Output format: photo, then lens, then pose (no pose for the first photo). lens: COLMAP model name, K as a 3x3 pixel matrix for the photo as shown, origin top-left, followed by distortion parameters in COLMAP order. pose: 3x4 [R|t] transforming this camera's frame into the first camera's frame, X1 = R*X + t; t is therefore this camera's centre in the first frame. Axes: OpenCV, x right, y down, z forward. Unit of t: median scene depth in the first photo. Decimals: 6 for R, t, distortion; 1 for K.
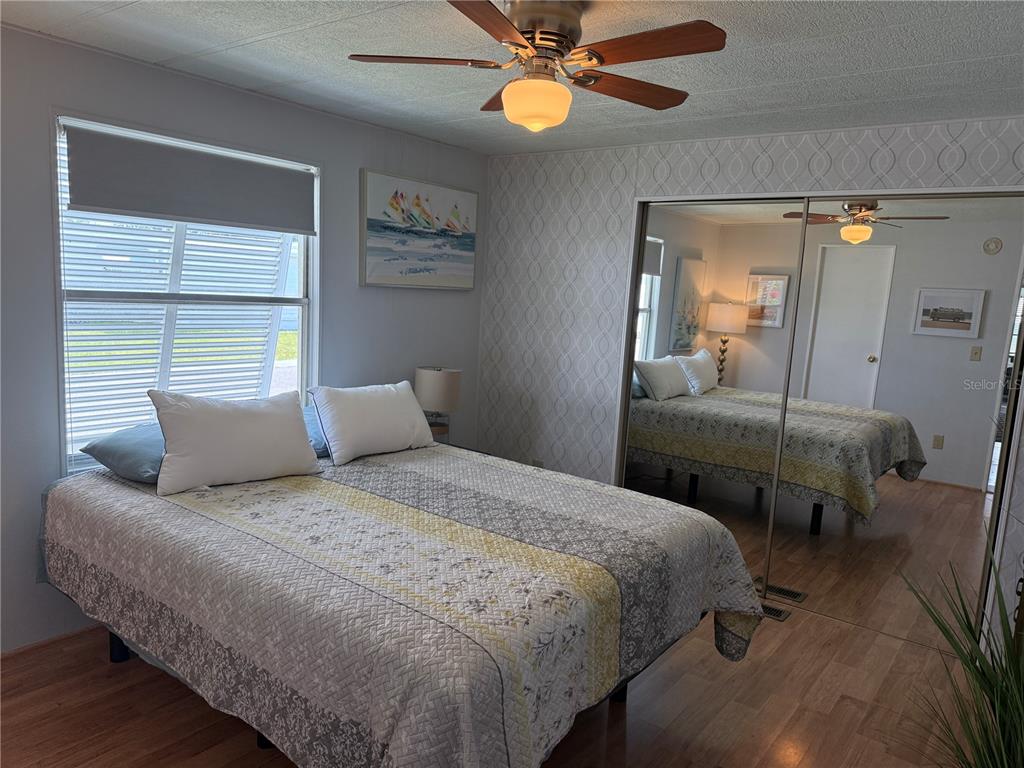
lens RADIAL K [[726.3, 0, 497.1], [0, 726.3, 383.1], [0, 0, 1]] dist [0.020045, -0.003801]
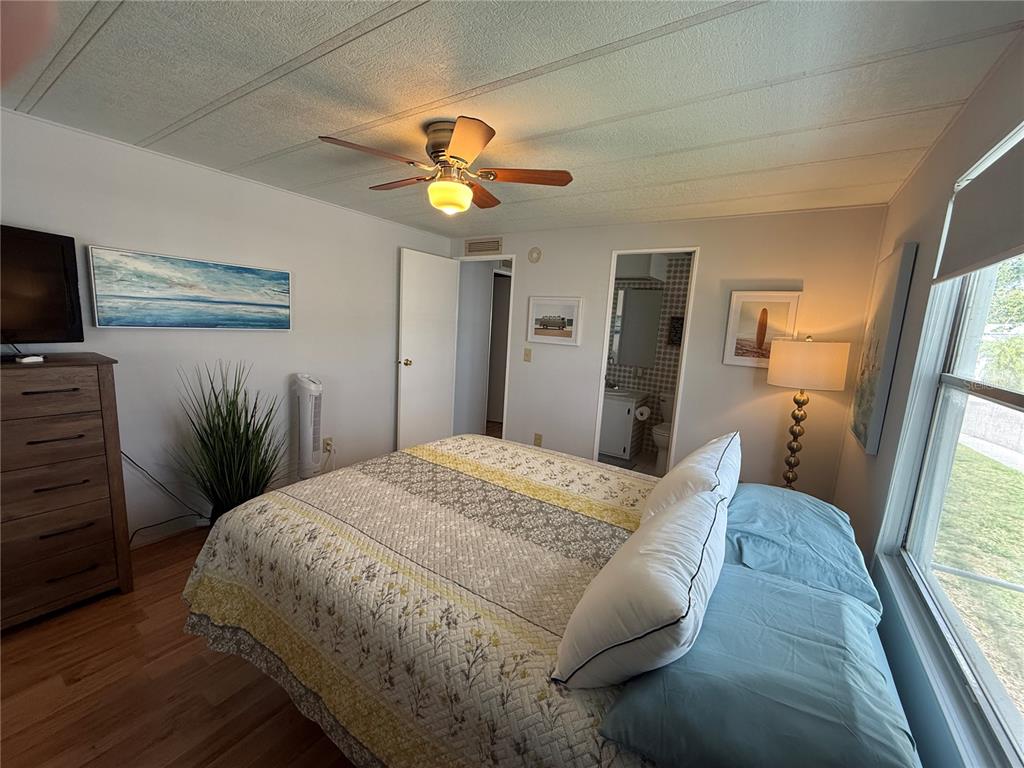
lens RADIAL K [[408.1, 0, 508.9], [0, 408.1, 383.3], [0, 0, 1]] dist [0.001953, 0.000159]
pose [[-0.989704, -0.101946, -0.100462, -0.018702], [-0.126355, 0.952031, 0.278697, -0.225905], [0.067231, 0.288521, -0.955110, 1.724951]]
